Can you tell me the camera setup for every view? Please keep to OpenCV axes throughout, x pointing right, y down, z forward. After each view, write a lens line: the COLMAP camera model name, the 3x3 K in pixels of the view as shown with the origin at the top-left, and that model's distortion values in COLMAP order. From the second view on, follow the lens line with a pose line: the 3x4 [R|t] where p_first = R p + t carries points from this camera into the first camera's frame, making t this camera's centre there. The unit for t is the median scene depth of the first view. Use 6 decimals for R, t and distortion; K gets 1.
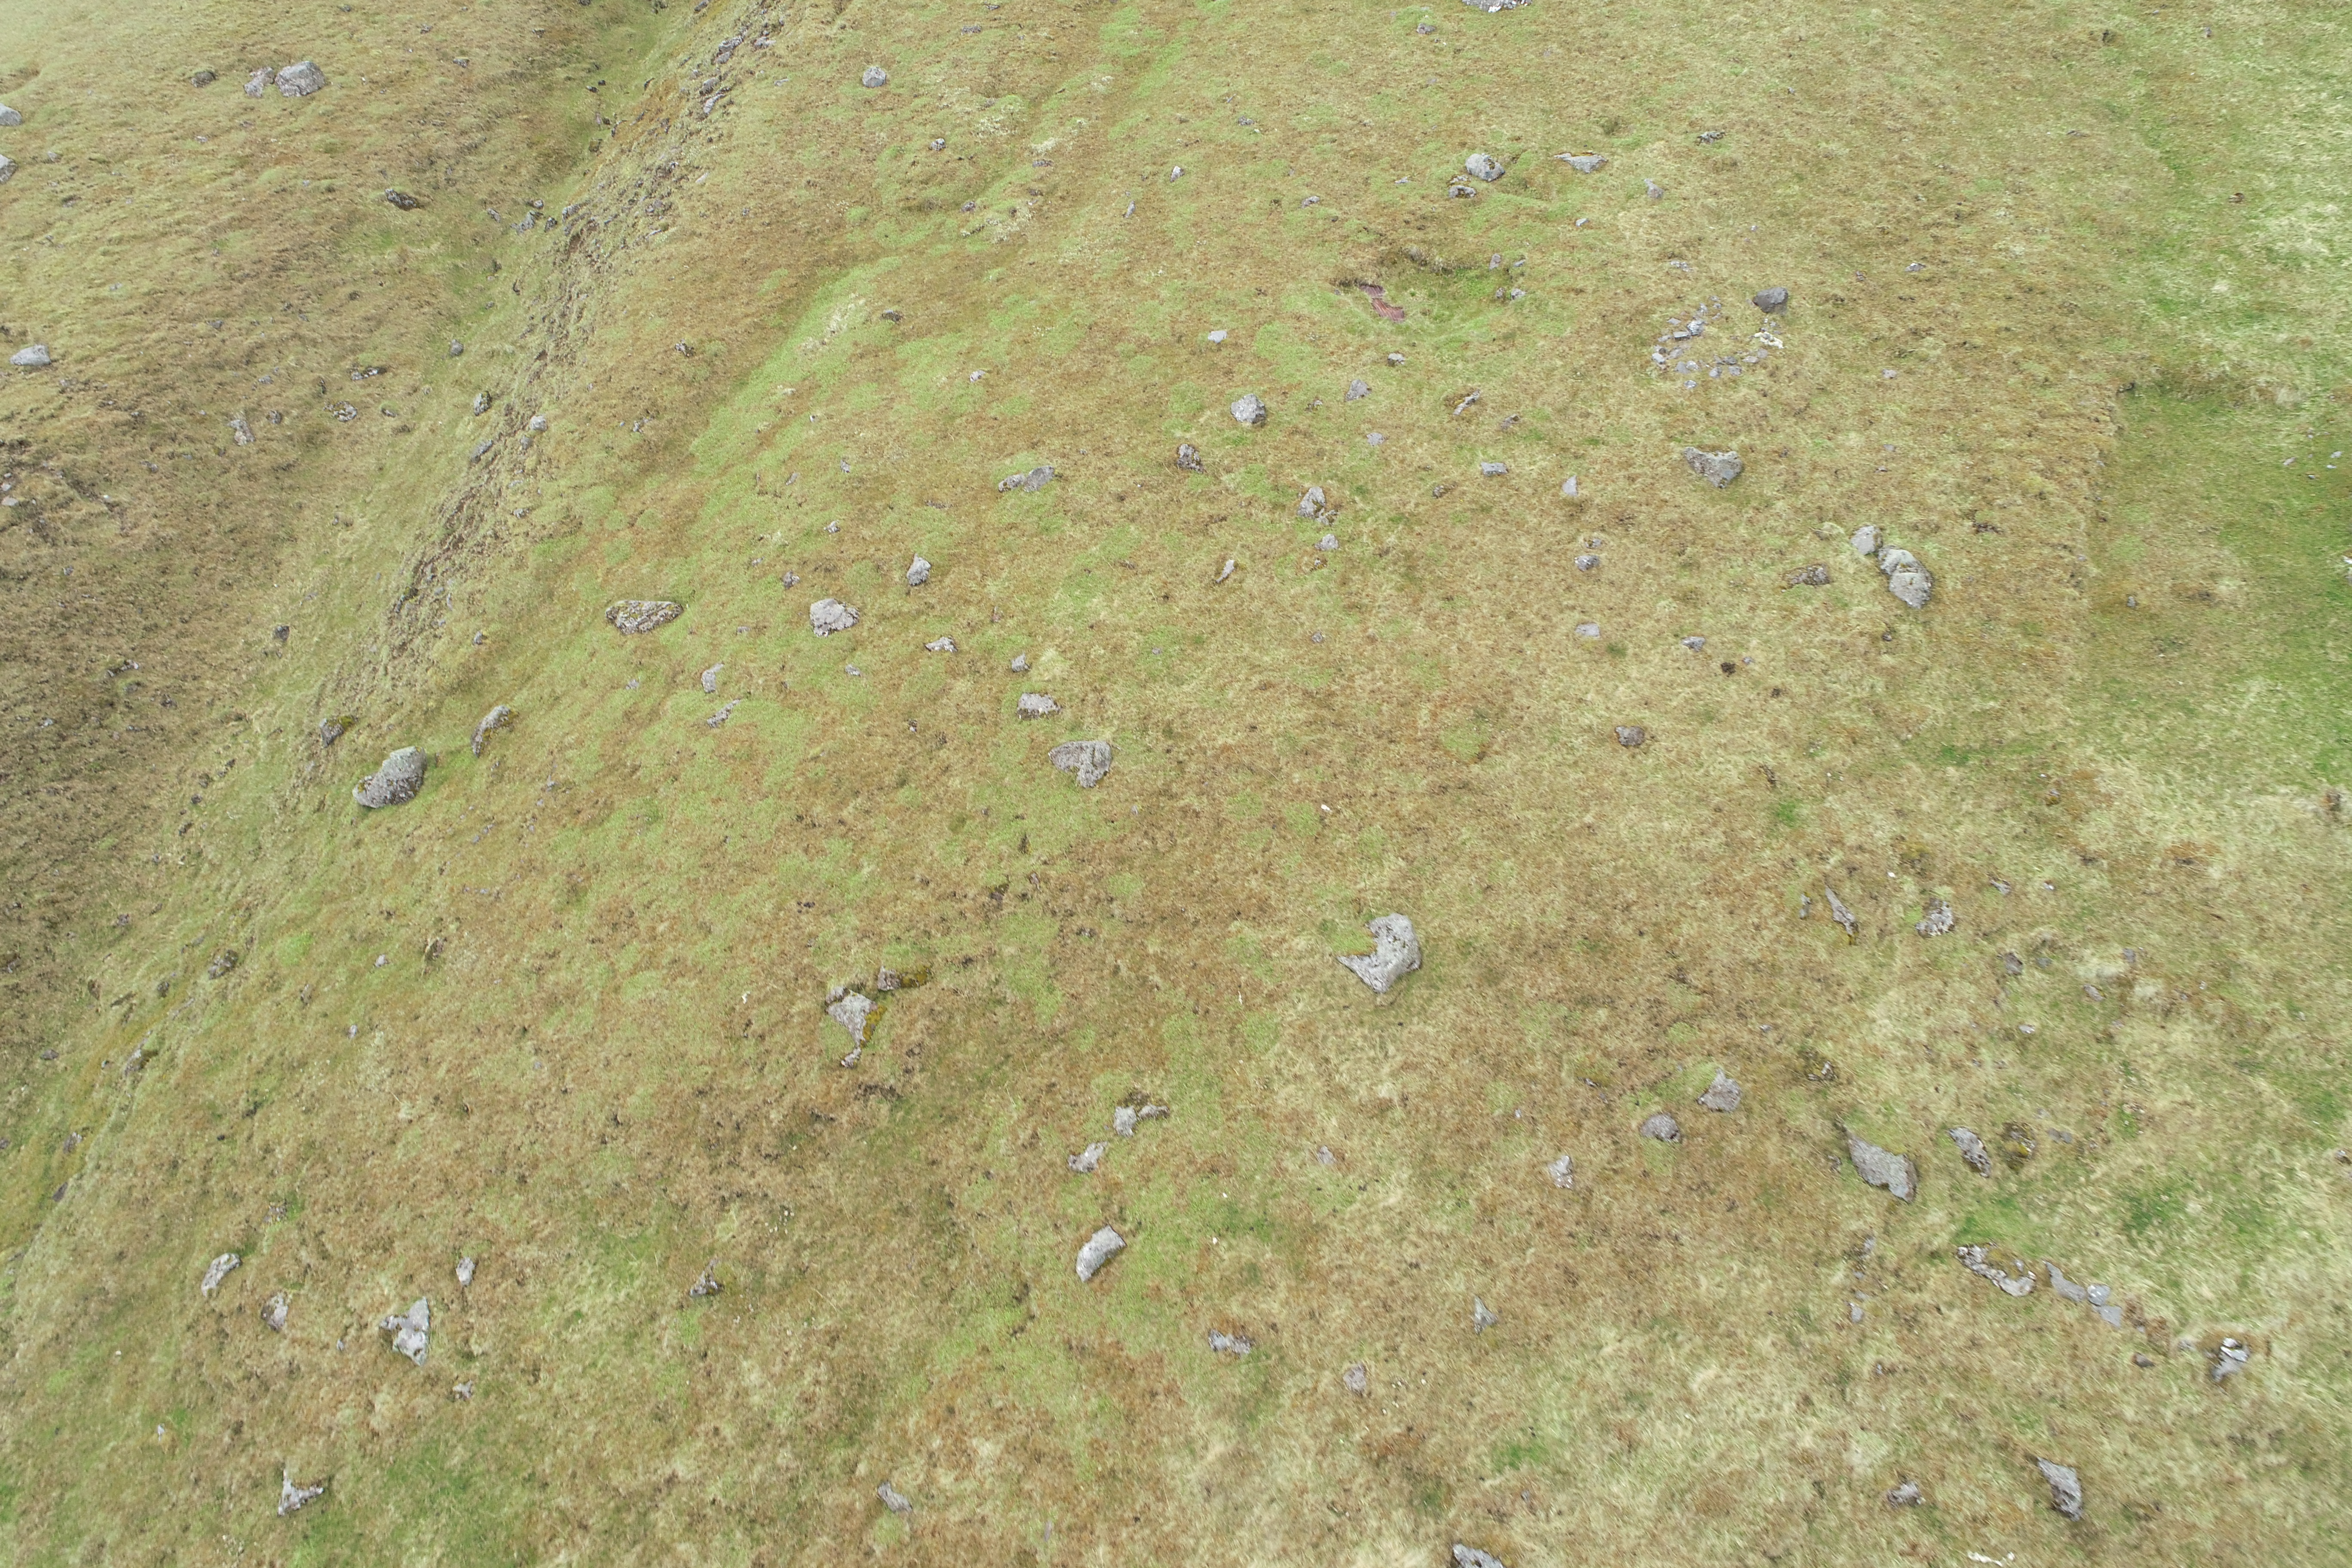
lens RADIAL K [[1578.6, 0, 1170.6], [0, 1578.6, 791.4], [0, 0, 1]] dist [0.001753, -0.000644]
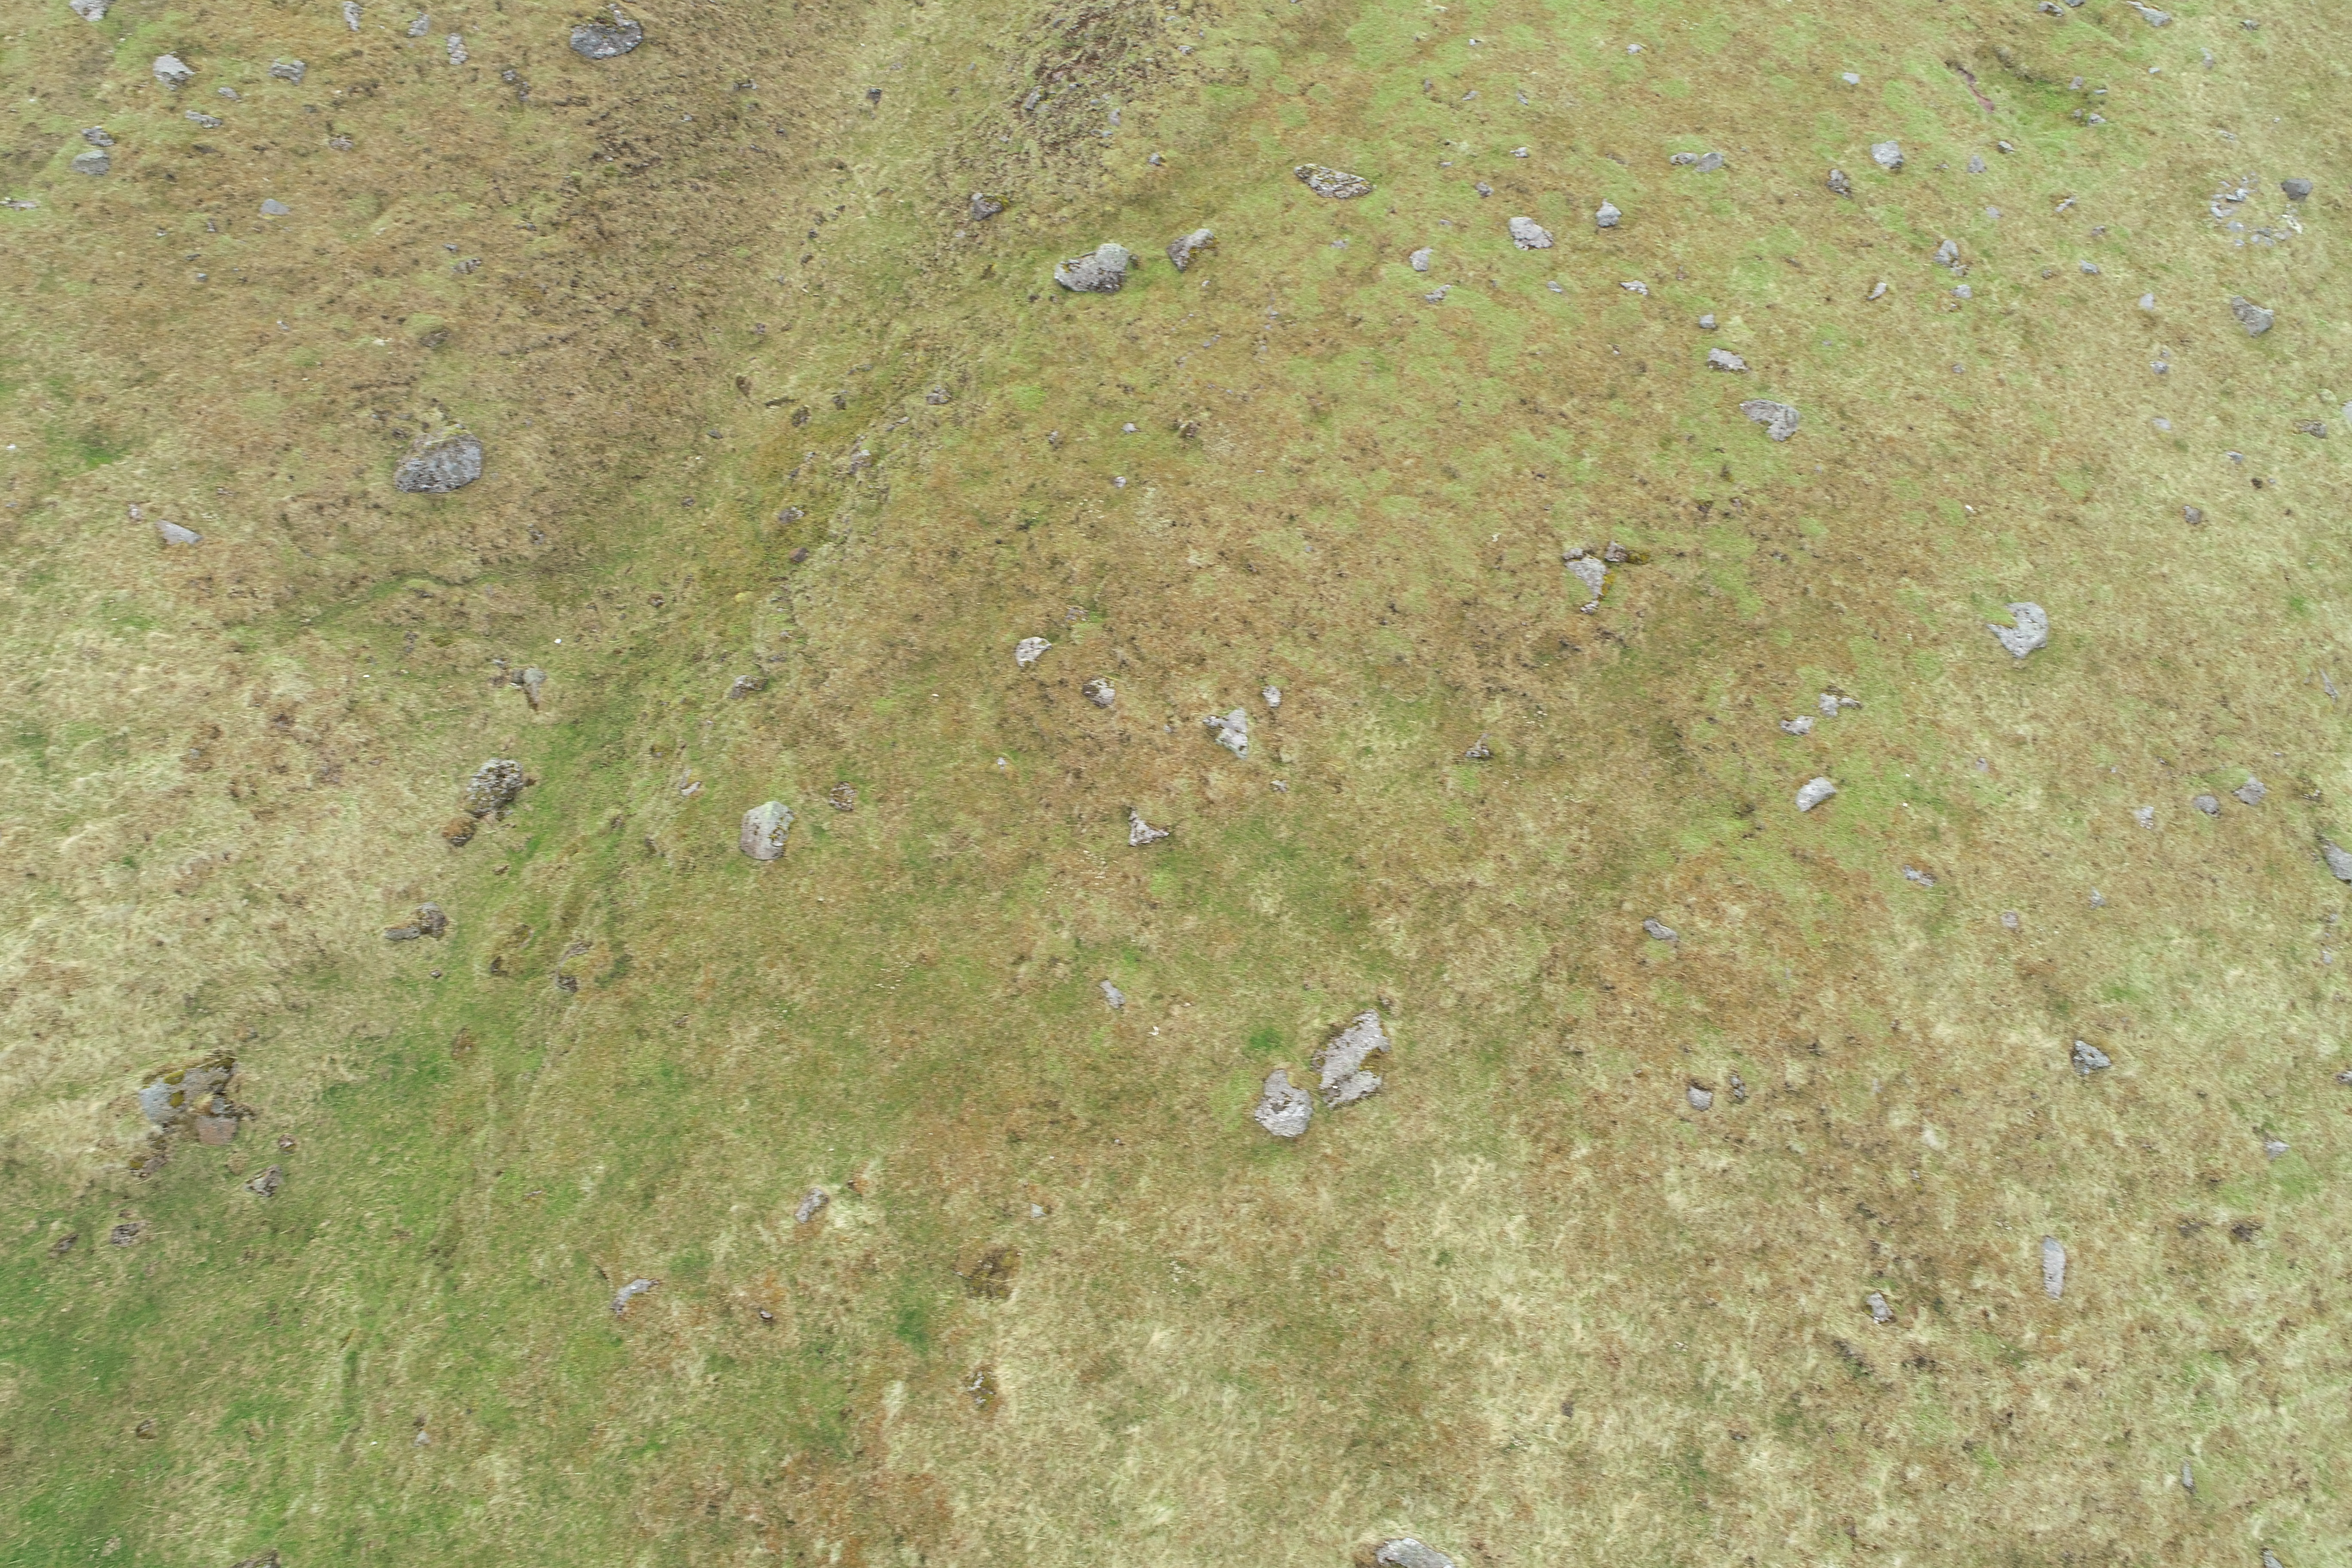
lens RADIAL K [[1578.6, 0, 1170.6], [0, 1578.6, 791.4], [0, 0, 1]] dist [0.001753, -0.000644]
pose [[0.960789, 0.232586, 0.150960, -0.613913], [-0.254826, 0.955274, 0.150048, 0.189203], [-0.109310, -0.182633, 0.977086, -0.169116]]
